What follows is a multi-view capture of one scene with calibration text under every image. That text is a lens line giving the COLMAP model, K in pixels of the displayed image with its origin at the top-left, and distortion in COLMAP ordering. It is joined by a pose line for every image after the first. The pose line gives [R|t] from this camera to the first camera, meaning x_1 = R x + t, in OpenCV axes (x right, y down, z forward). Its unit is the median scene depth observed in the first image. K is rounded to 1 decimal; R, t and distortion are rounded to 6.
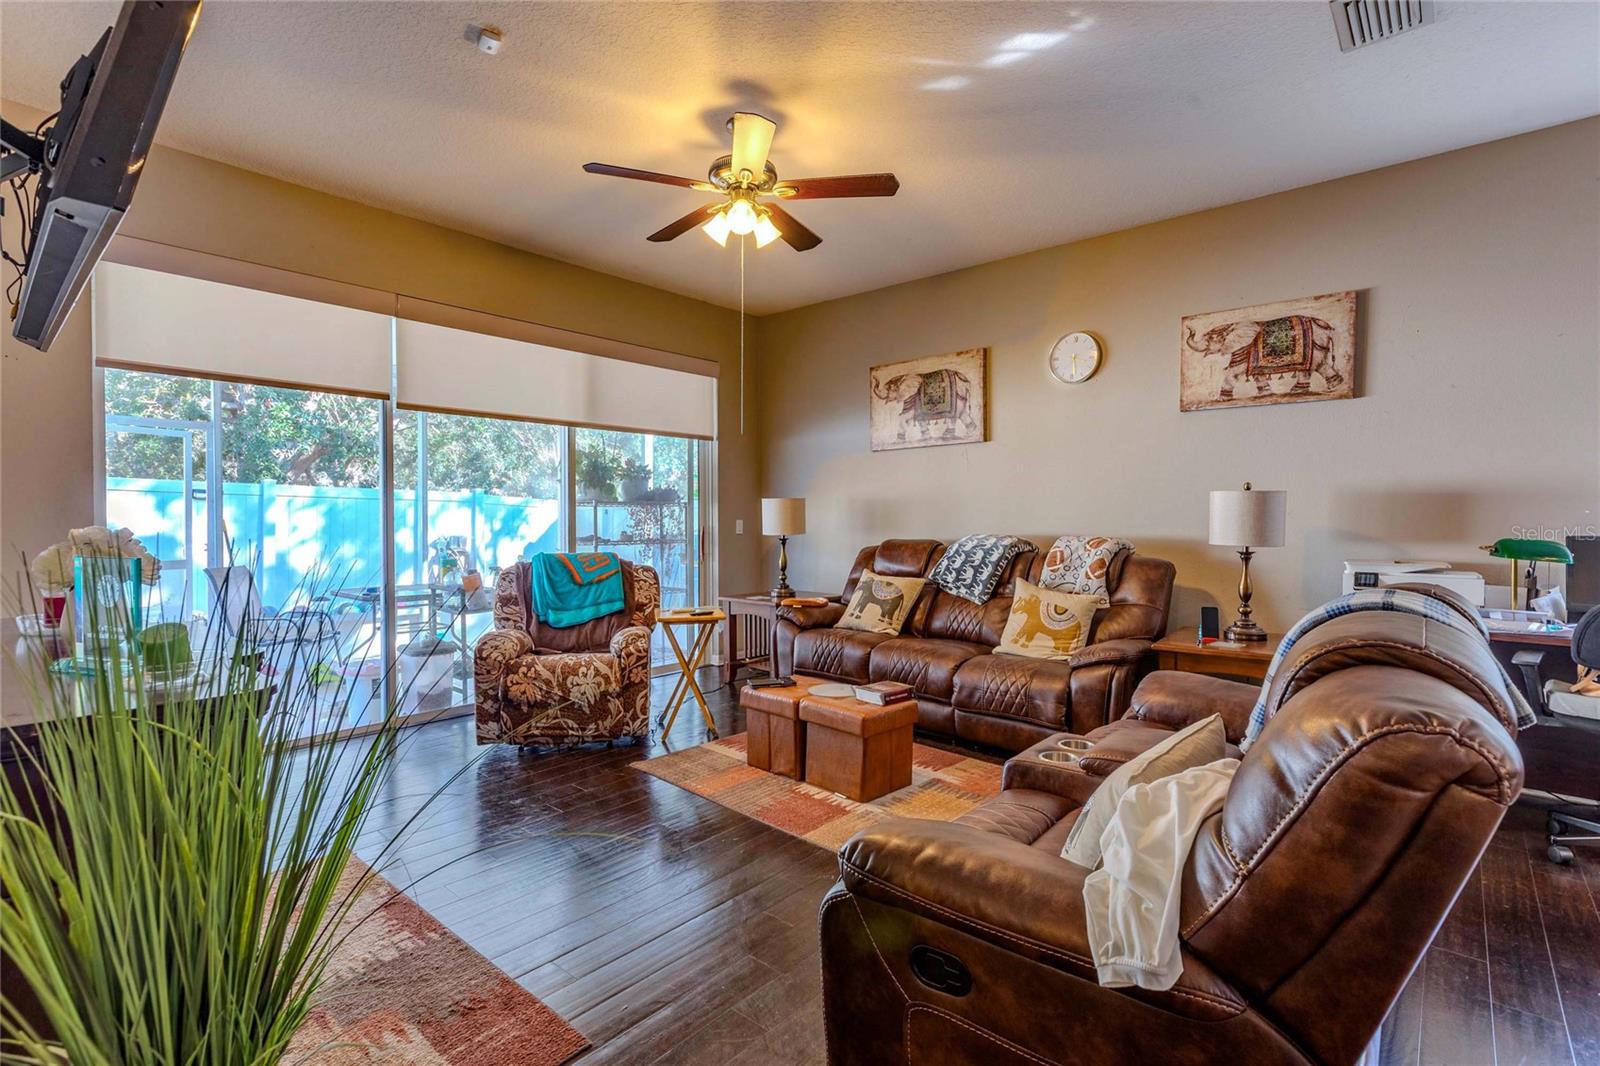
lens RADIAL K [[751.7, 0, 802.7], [0, 751.7, 531.7], [0, 0, 1]] dist [0.000299, 0.000441]
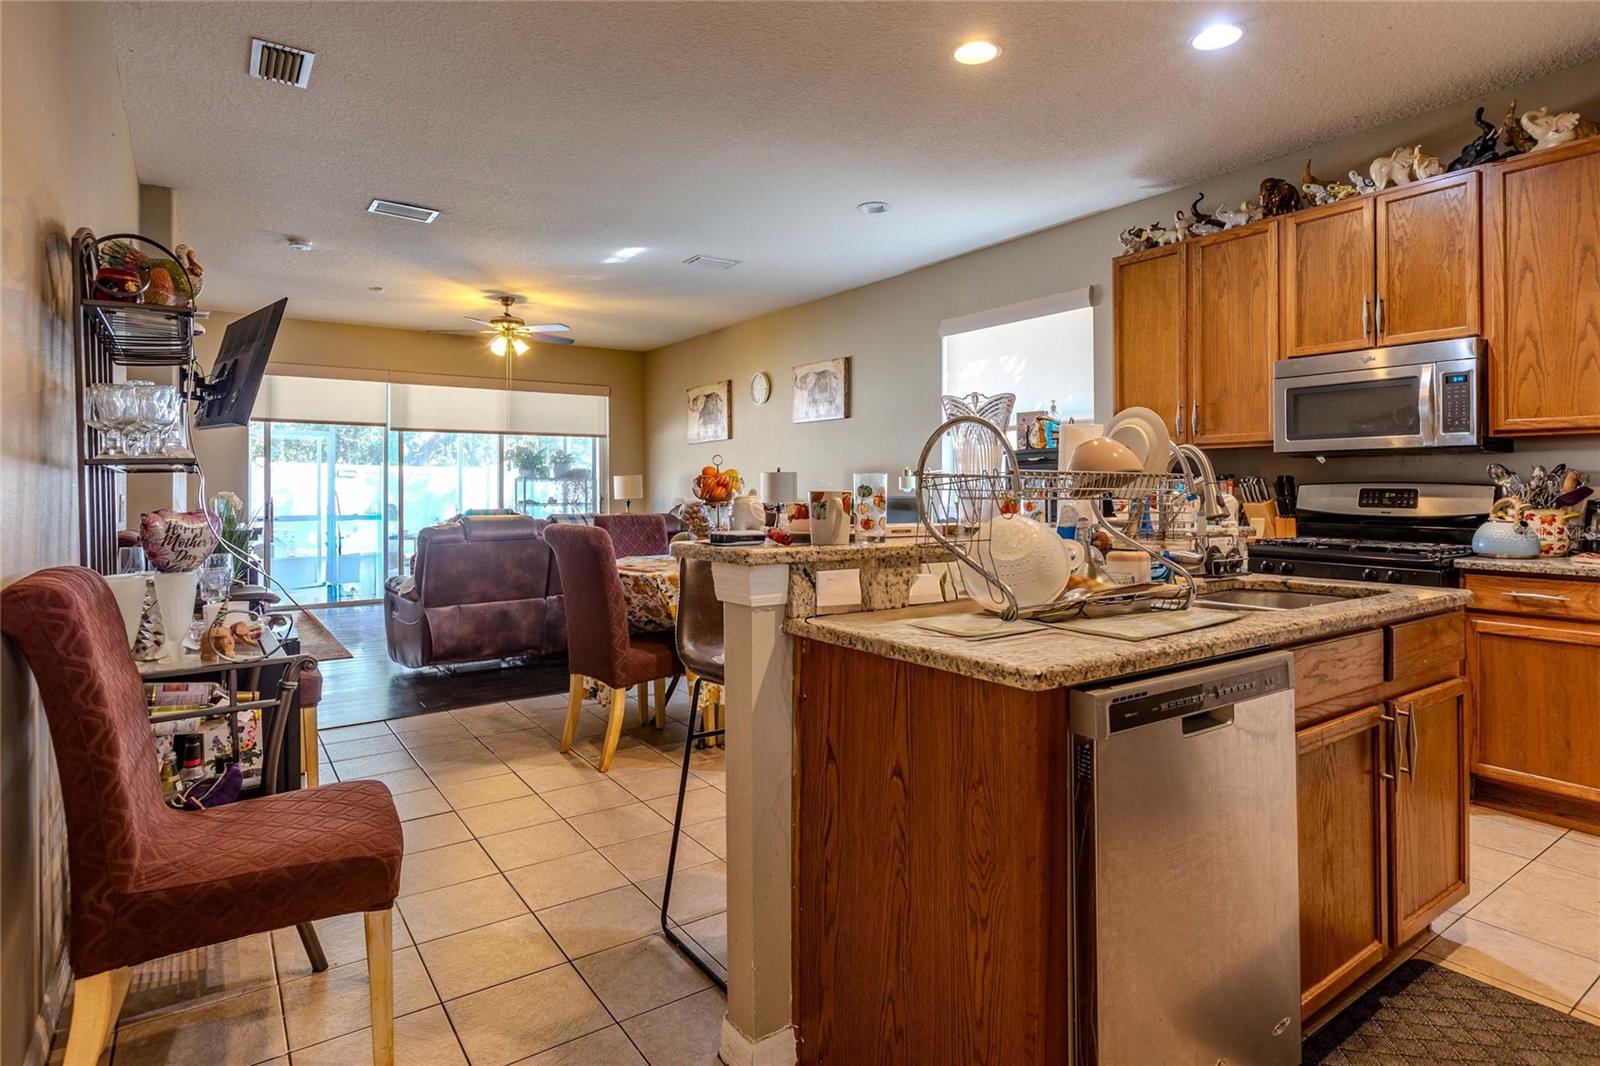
lens RADIAL K [[863.9, 0, 811.5], [0, 863.9, 480.1], [0, 0, 1]] dist [-0.004319, -0.000734]
pose [[0.972472, -0.006107, -0.232940, 0.793520], [-0.000066, 0.999649, -0.026484, 0.013087], [0.233020, 0.025770, 0.972131, -0.684859]]
